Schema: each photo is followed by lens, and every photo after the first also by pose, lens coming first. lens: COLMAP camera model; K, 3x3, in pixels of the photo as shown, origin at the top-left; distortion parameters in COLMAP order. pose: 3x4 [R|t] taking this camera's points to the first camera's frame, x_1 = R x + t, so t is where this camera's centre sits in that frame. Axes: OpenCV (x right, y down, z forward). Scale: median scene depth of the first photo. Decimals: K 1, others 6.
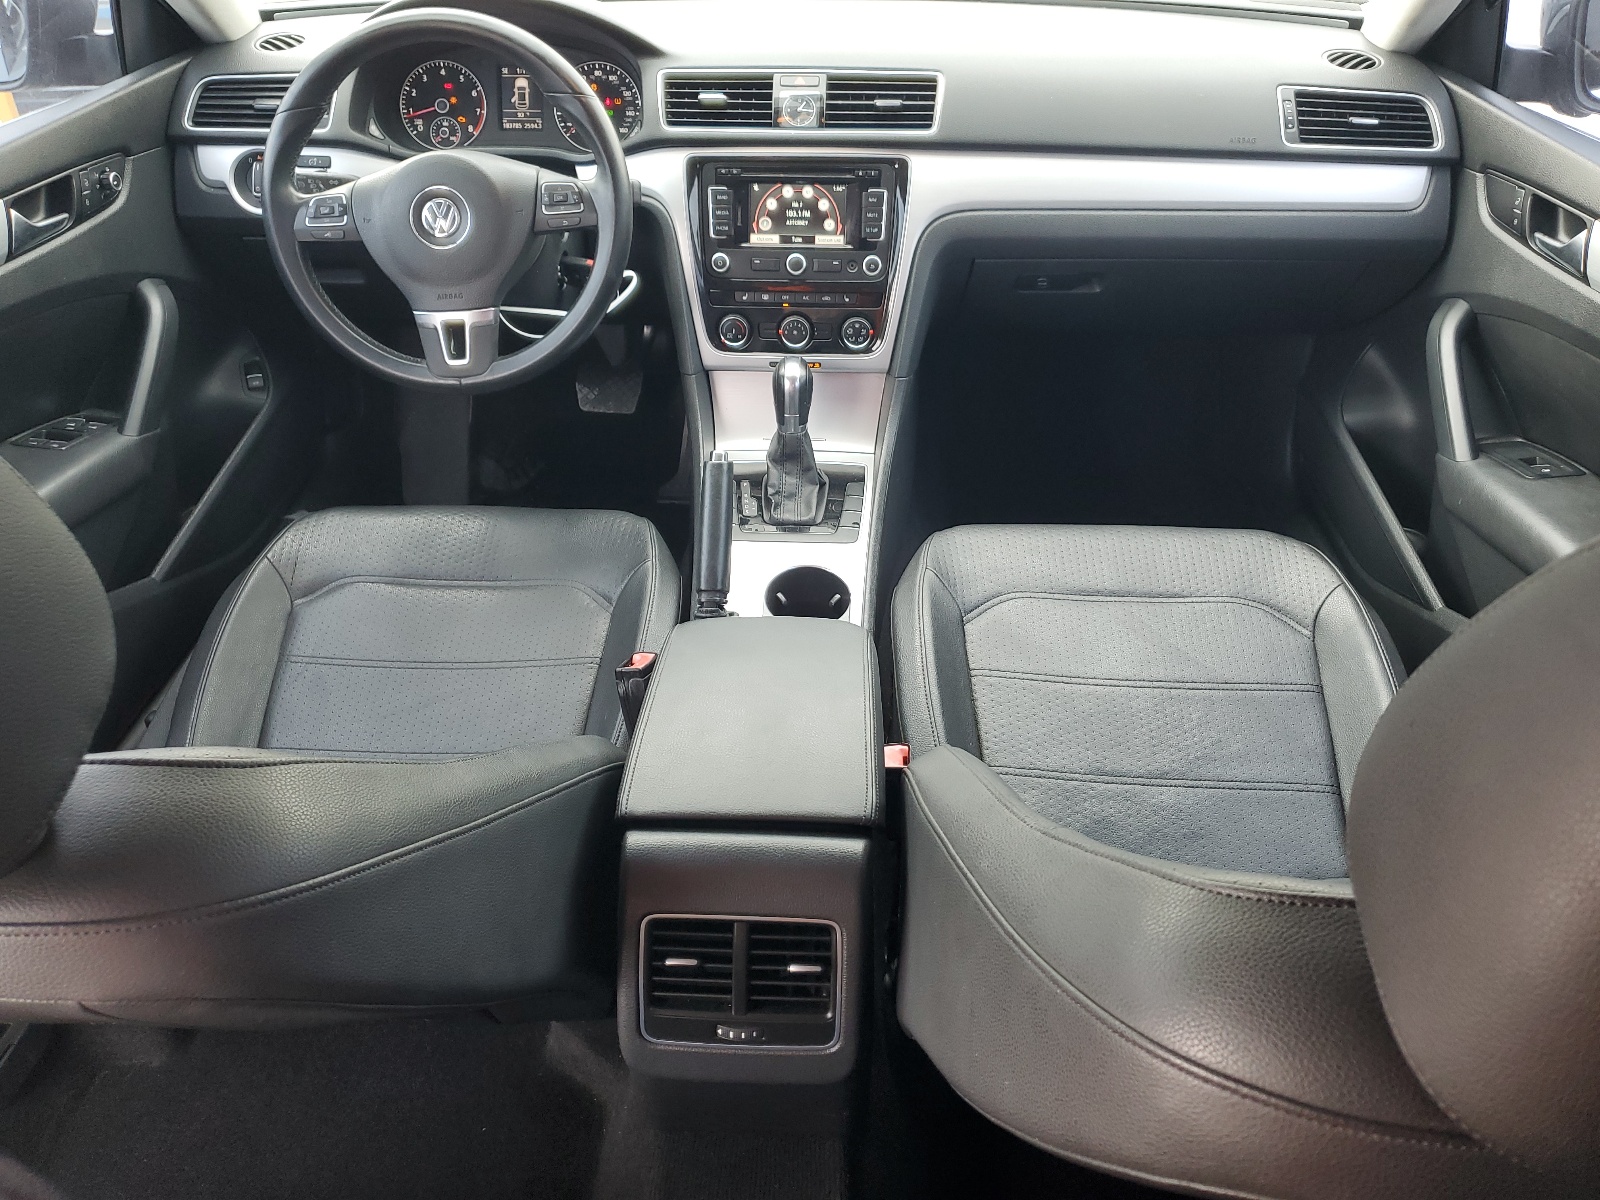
lens RADIAL K [[1230.9, 0, 798.7], [0, 1230.9, 596.4], [0, 0, 1]] dist [-0.015158, -0.007268]
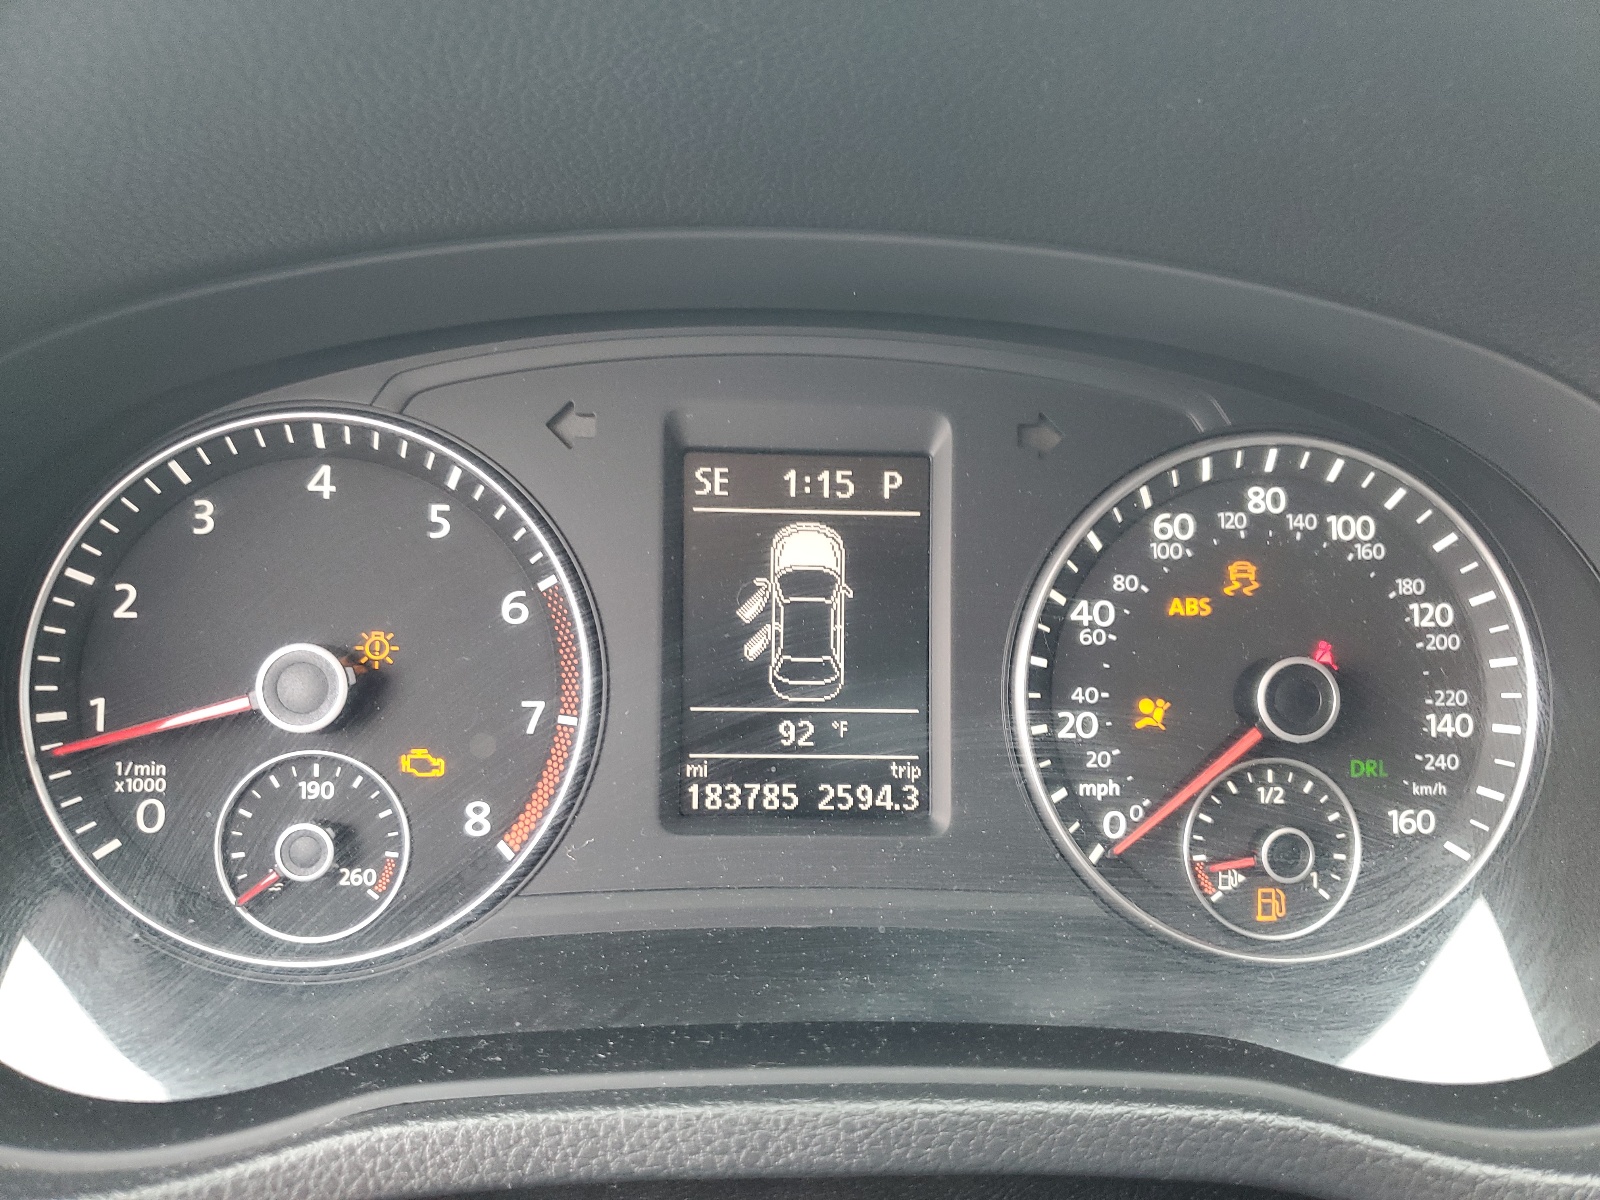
lens RADIAL K [[1230.9, 0, 799.5], [0, 1230.9, 602.7], [0, 0, 1]] dist [-0.015158, -0.007268]
pose [[0.995263, -0.000362, 0.097218, -0.242860], [0.025777, 0.965184, -0.260297, -0.367979], [-0.093740, 0.261570, 0.960622, 0.840981]]
